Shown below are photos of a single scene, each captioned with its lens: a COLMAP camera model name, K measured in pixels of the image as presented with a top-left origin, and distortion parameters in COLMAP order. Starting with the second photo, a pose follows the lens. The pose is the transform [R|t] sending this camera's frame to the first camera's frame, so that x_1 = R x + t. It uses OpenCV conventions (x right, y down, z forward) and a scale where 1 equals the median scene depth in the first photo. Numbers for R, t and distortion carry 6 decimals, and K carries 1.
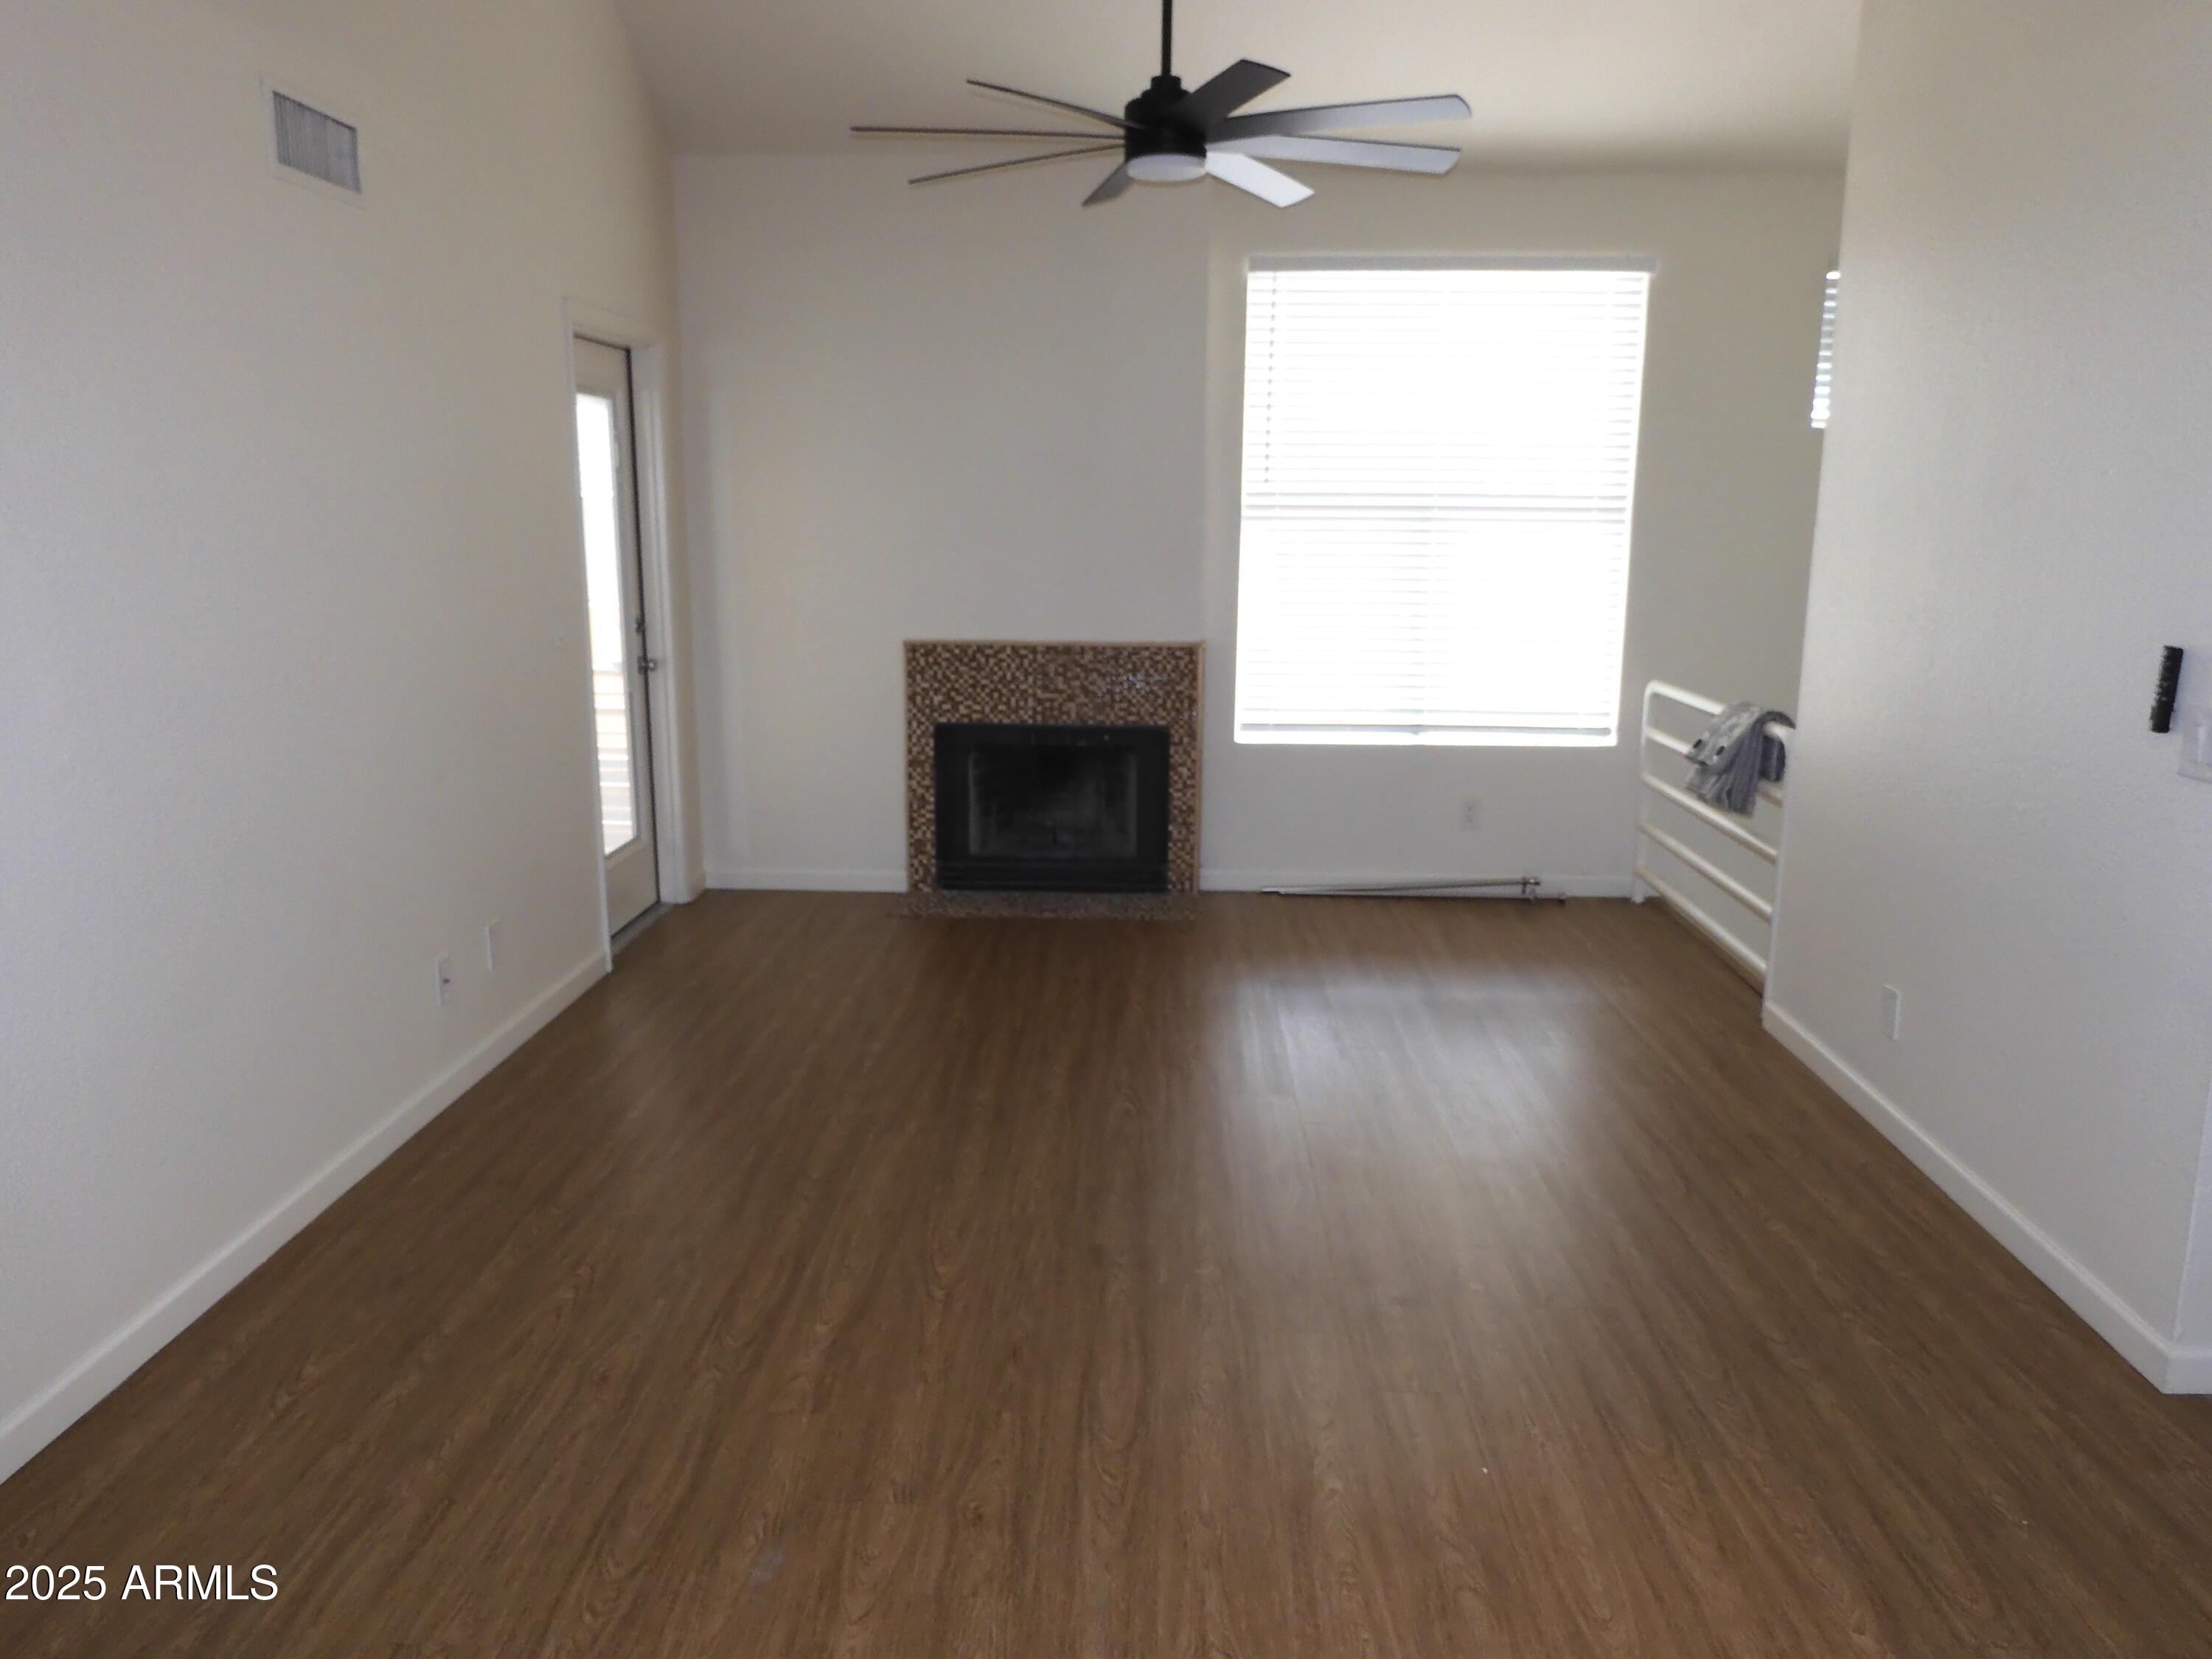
lens RADIAL K [[1594.0, 0, 1117.8], [0, 1594.0, 830.8], [0, 0, 1]] dist [0.003143, -0.001603]
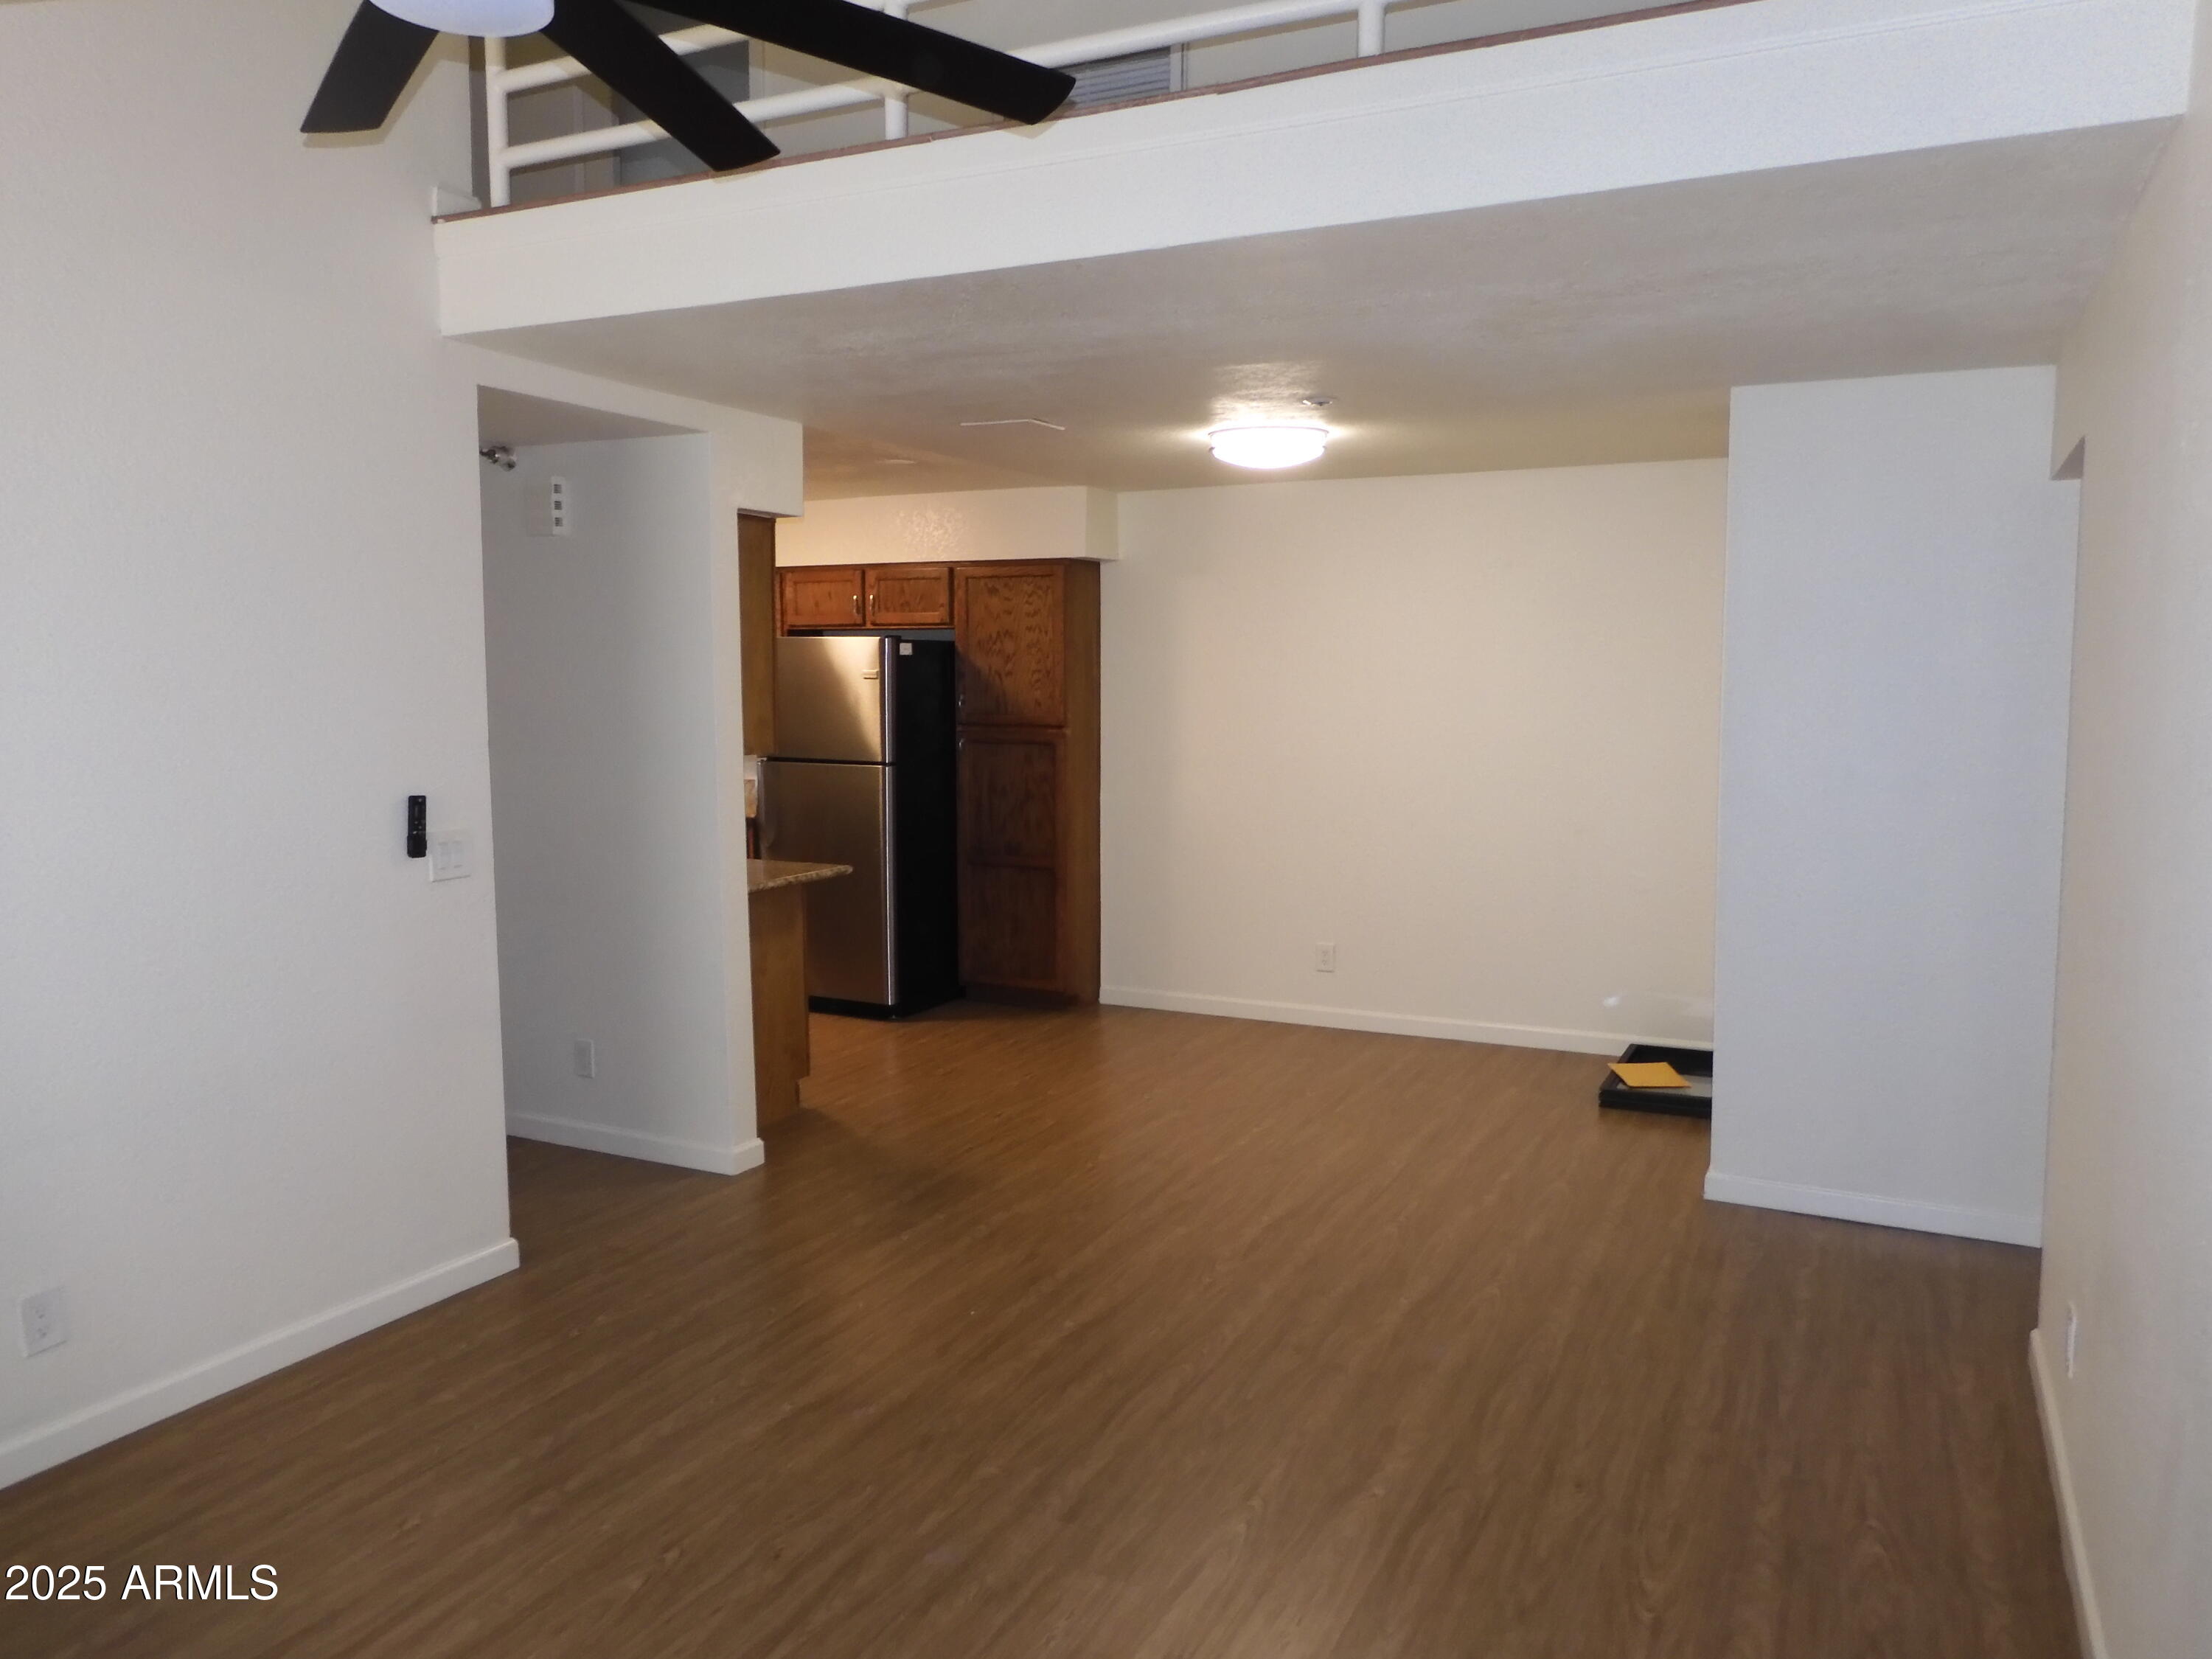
lens RADIAL K [[1594.0, 0, 1109.4], [0, 1594.0, 833.6], [0, 0, 1]] dist [0.003143, -0.001603]
pose [[-0.910568, -0.049814, 0.410348, -0.212005], [0.079955, 0.952739, 0.293080, -0.204045], [-0.405554, 0.299679, -0.863550, 0.905458]]
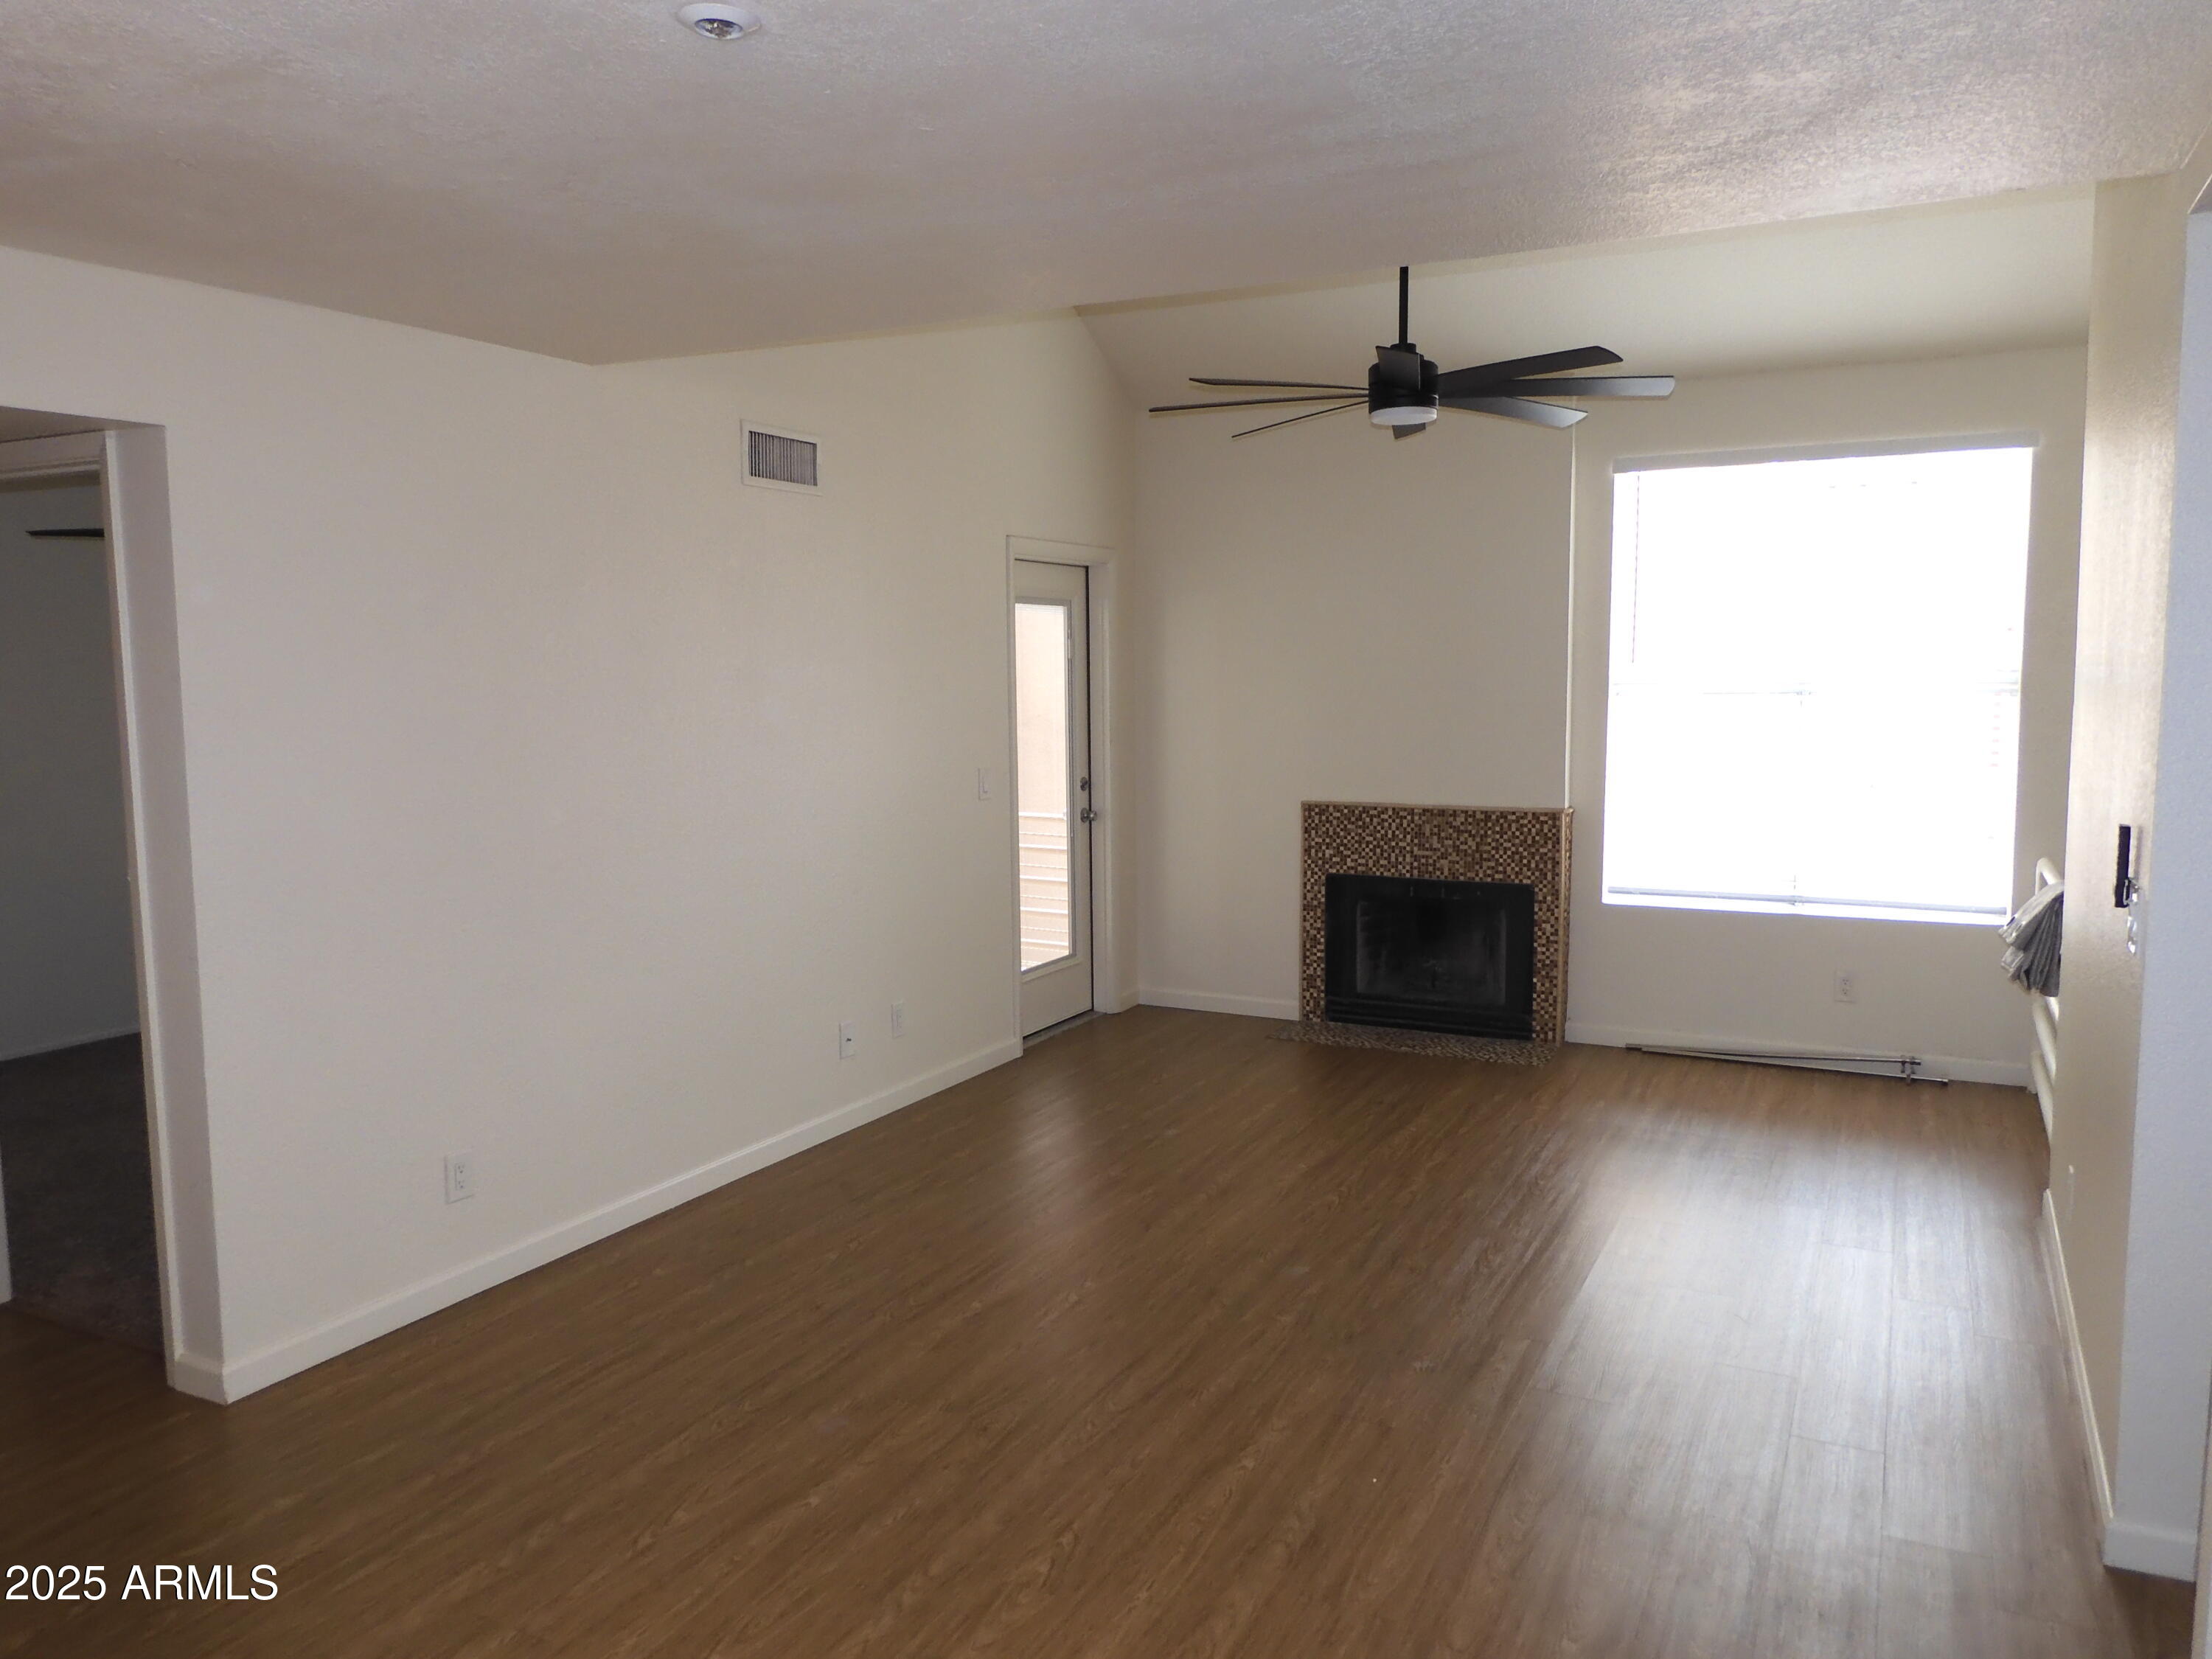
lens RADIAL K [[1594.0, 0, 1112.2], [0, 1594.0, 826.0], [0, 0, 1]] dist [0.003143, -0.001603]
pose [[0.905193, 0.028807, -0.424022, 0.232310], [-0.073487, 0.993281, -0.089398, 0.012316], [0.418598, 0.112082, 0.901229, -0.099097]]
